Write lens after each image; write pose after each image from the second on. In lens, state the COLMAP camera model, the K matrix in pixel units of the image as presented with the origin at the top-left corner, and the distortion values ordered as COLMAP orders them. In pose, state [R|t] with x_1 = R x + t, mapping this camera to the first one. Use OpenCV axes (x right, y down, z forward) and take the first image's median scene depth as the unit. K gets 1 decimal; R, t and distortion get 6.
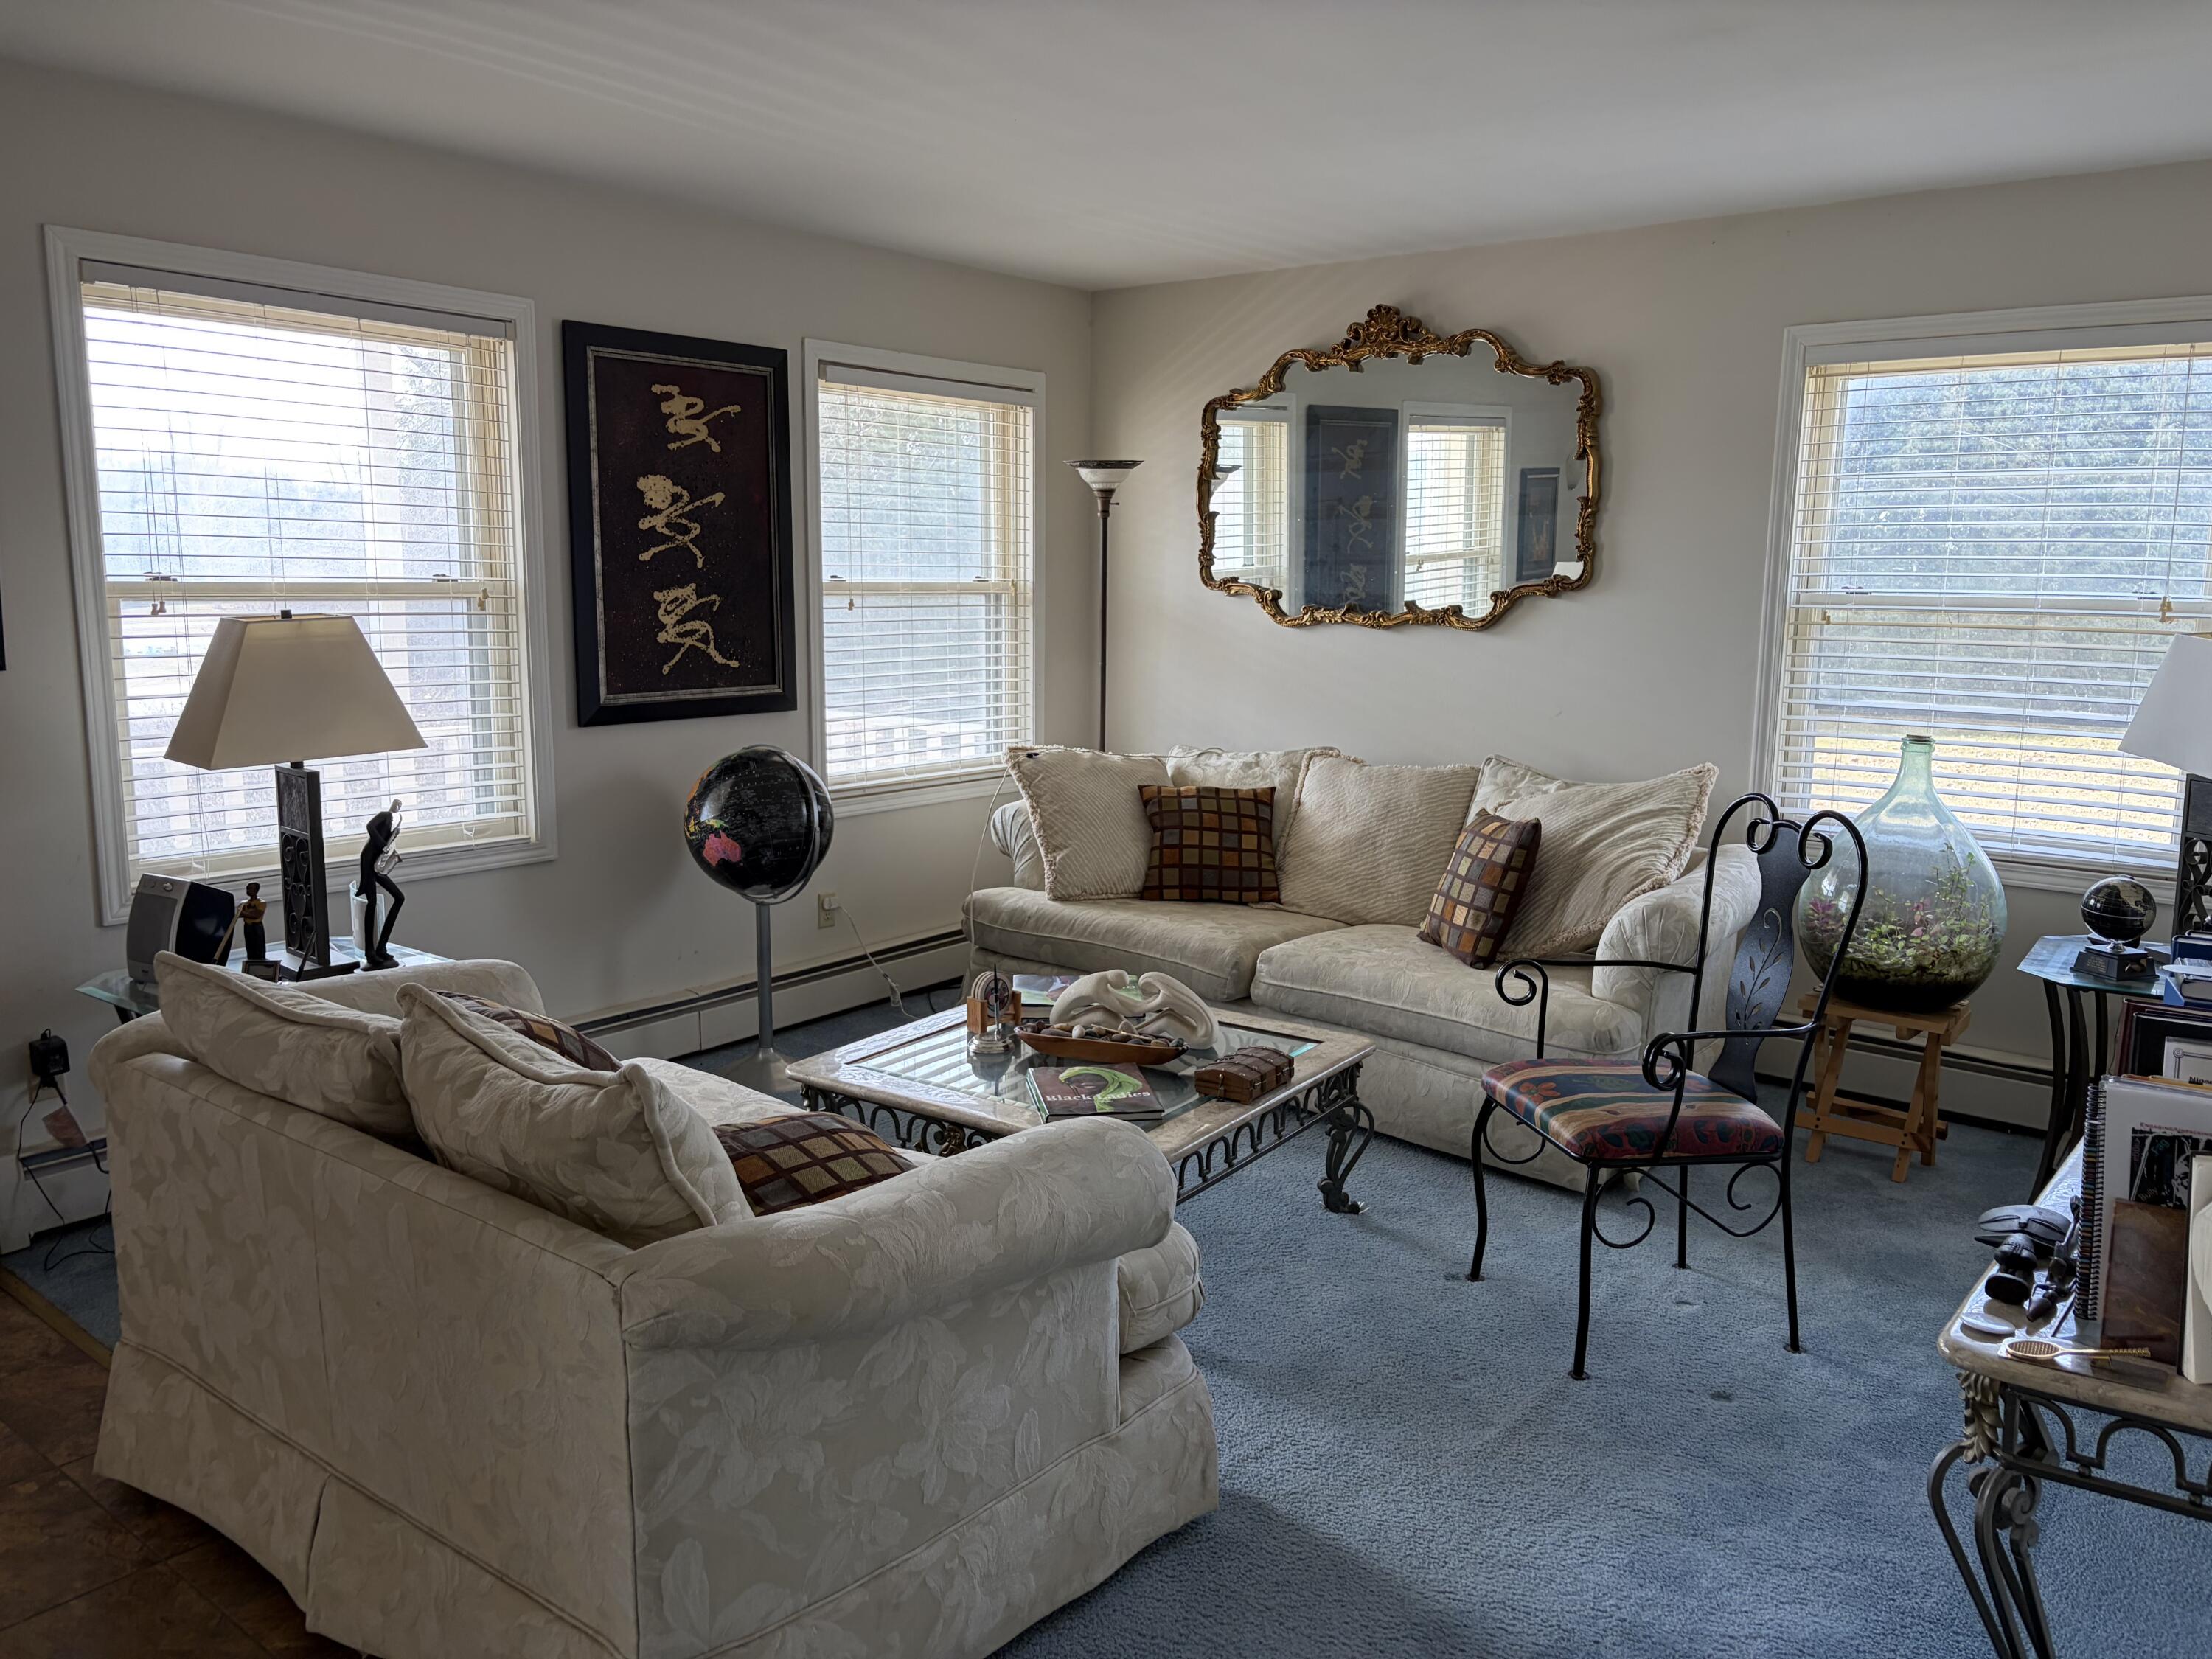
lens RADIAL K [[1664.9, 0, 1105.0], [0, 1664.9, 823.0], [0, 0, 1]] dist [0.003973, -0.004541]
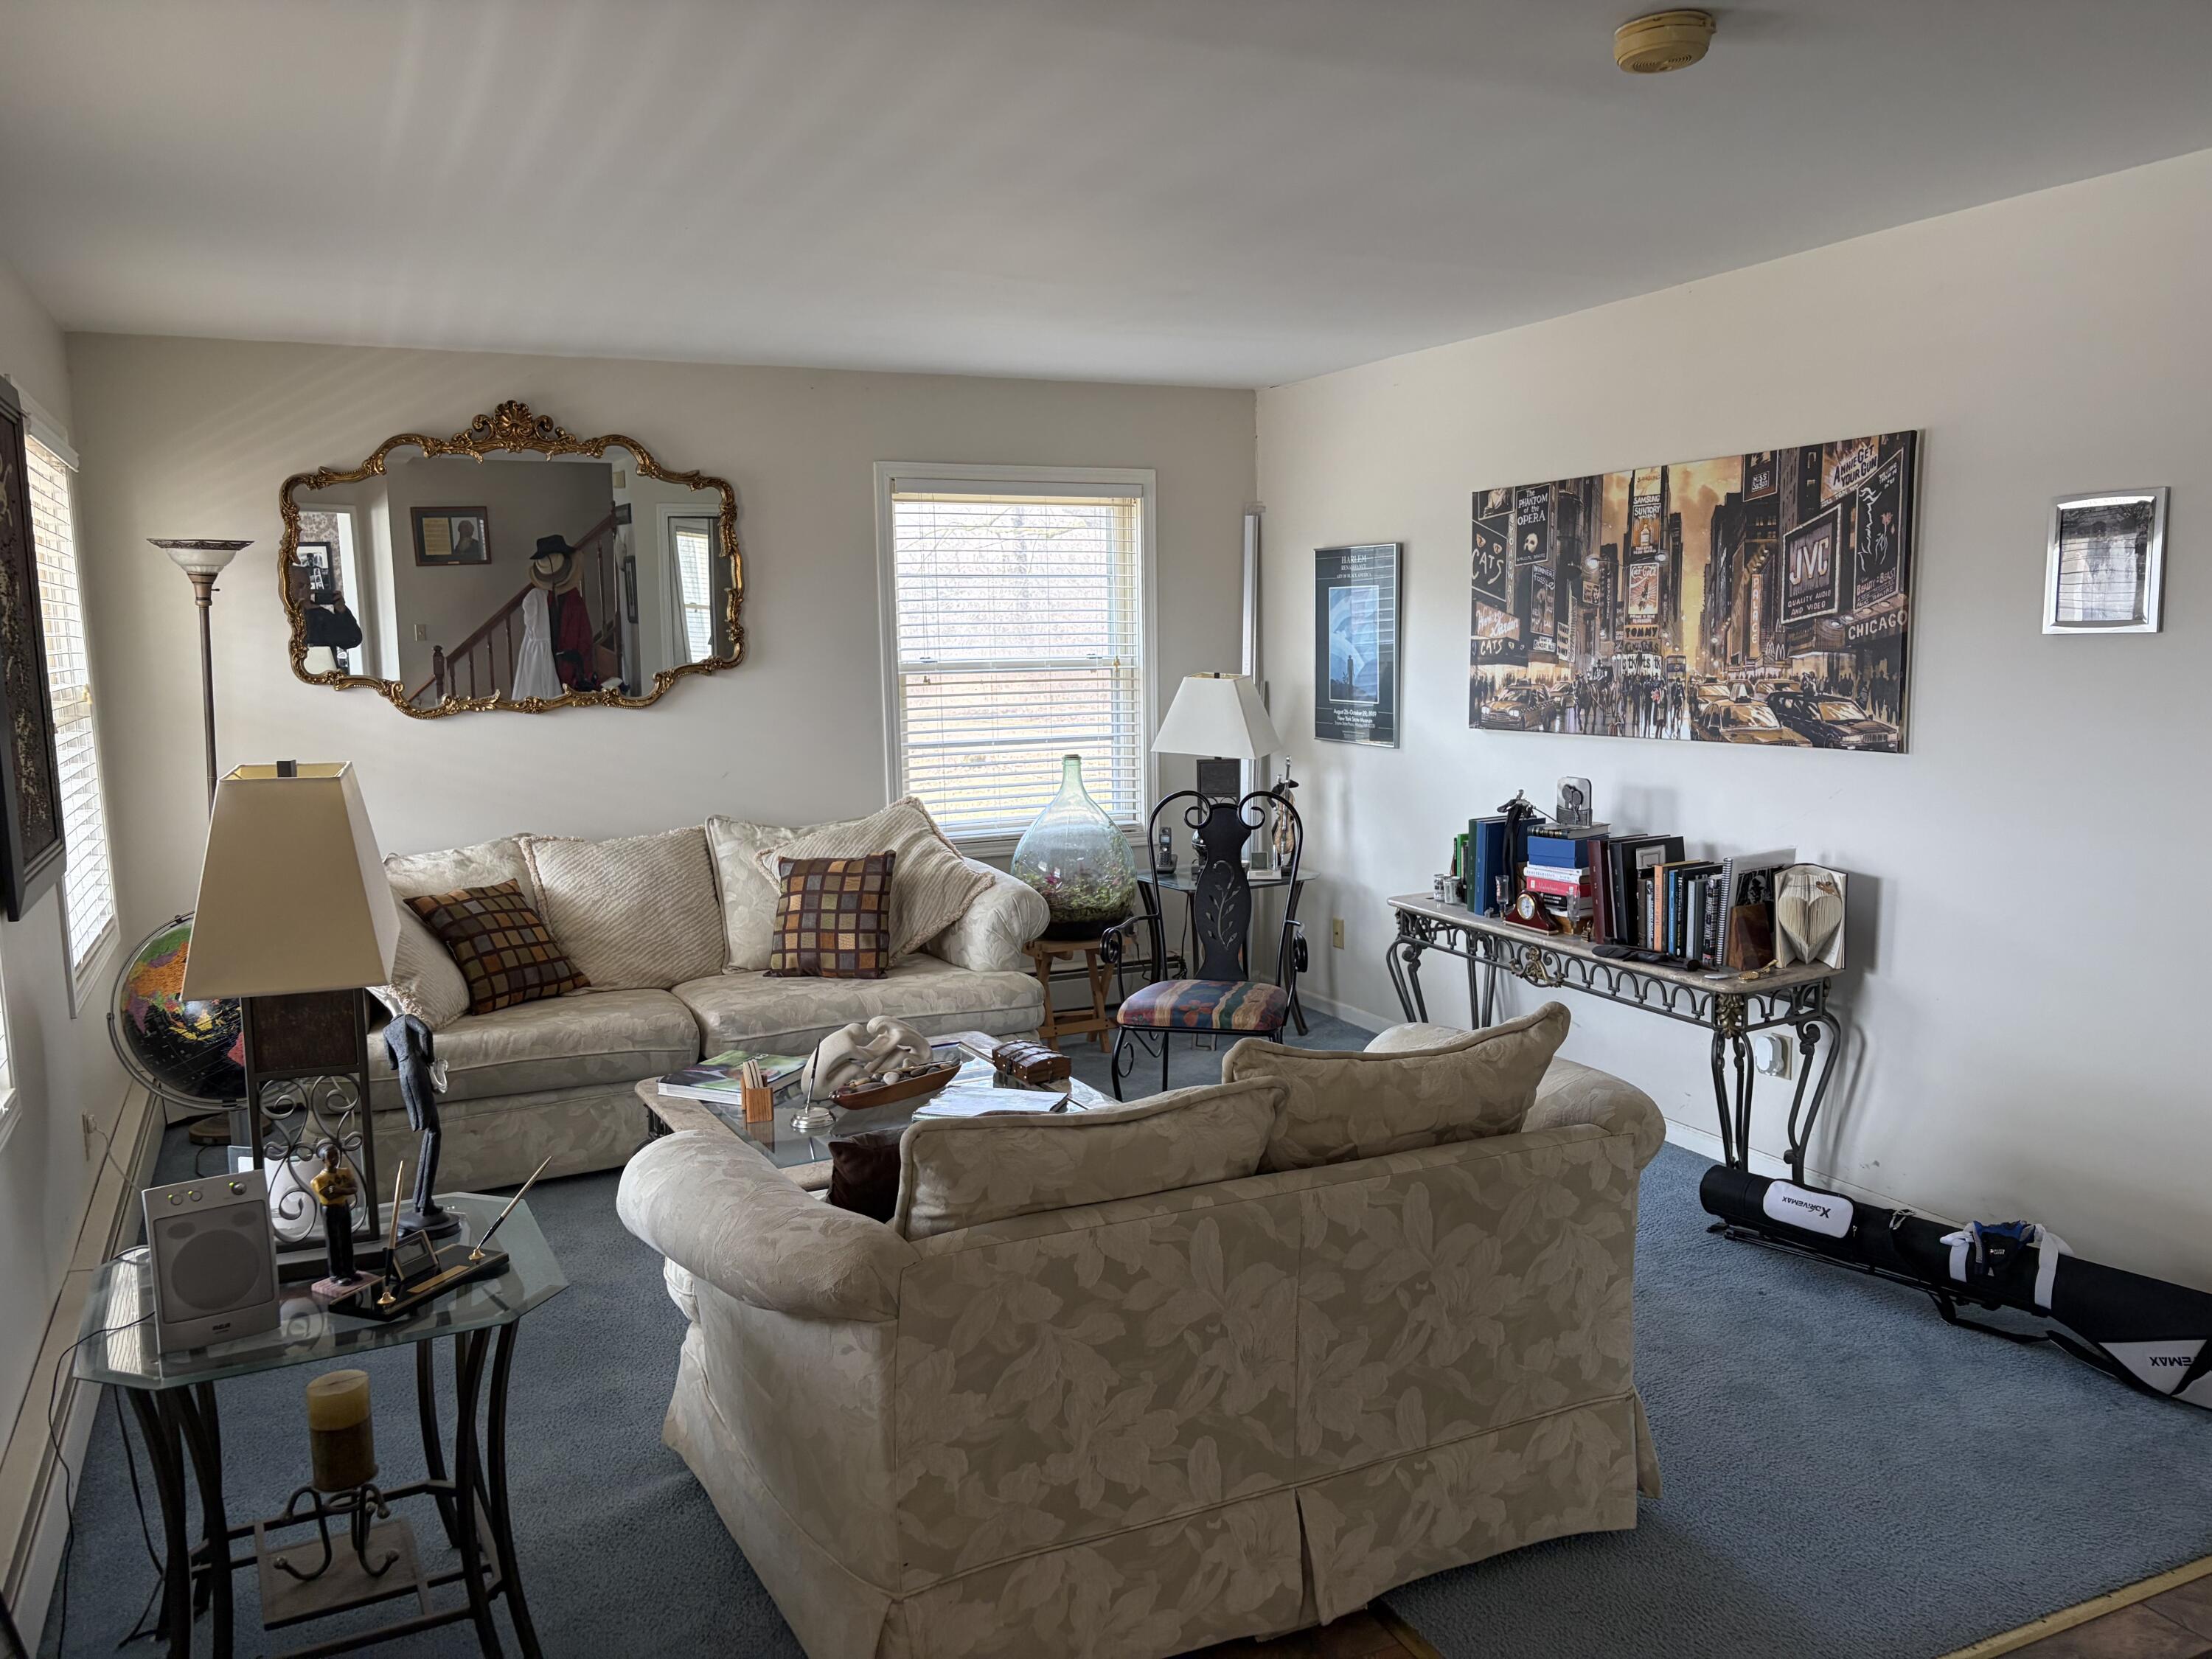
lens RADIAL K [[1664.9, 0, 1102.9], [0, 1664.9, 834.4], [0, 0, 1]] dist [0.003973, -0.004541]
pose [[0.450676, -0.114524, 0.885311, -0.645283], [0.166005, 0.985190, 0.042938, -0.034413], [-0.877116, 0.127614, 0.463013, 0.258435]]
